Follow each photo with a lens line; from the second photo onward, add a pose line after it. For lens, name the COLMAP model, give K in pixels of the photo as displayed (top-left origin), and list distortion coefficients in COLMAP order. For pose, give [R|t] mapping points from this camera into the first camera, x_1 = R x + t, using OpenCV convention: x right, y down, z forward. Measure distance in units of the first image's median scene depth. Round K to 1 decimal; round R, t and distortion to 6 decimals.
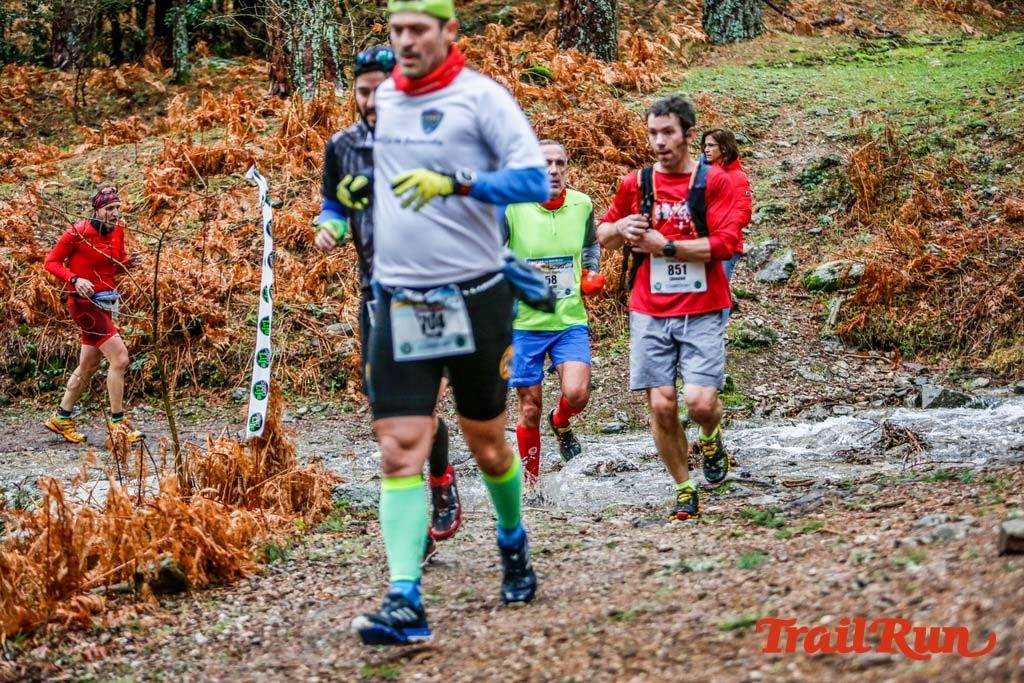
lens RADIAL K [[2636.3, 0, 518.1], [0, 2636.3, 342.8], [0, 0, 1]] dist [-0.171489, 0.457212]
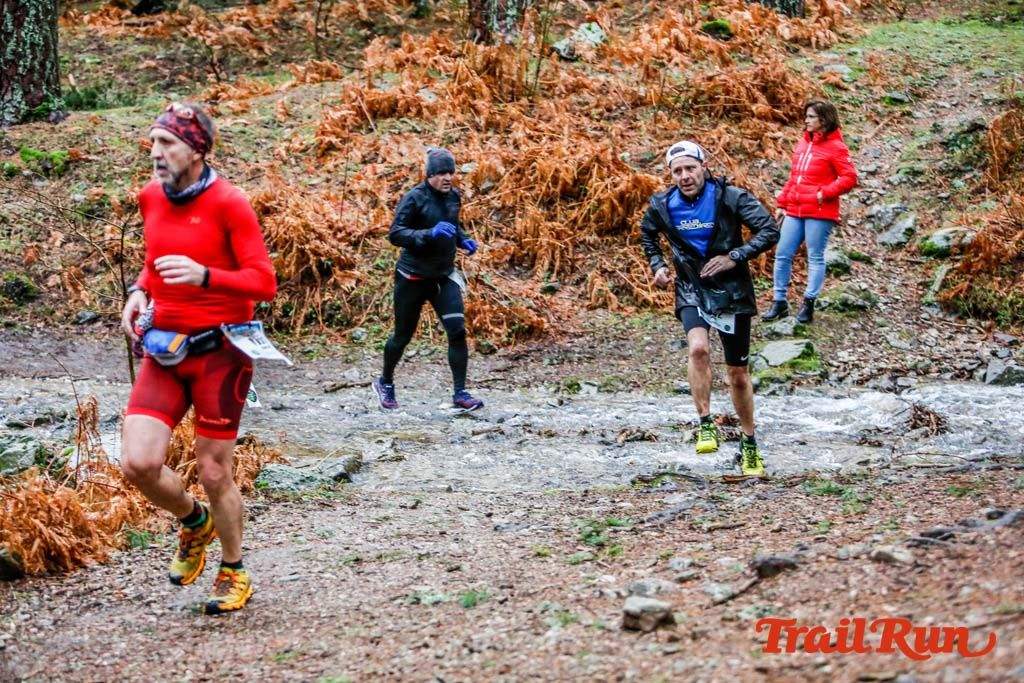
lens RADIAL K [[2483.4, 0, 543.8], [0, 2483.4, 366.1], [0, 0, 1]] dist [-0.245119, 0.593834]
pose [[0.986881, 0.050164, -0.153459, 0.114625], [-0.040856, 0.997163, 0.063216, -0.031907], [0.156195, -0.056117, 0.986131, 0.013913]]
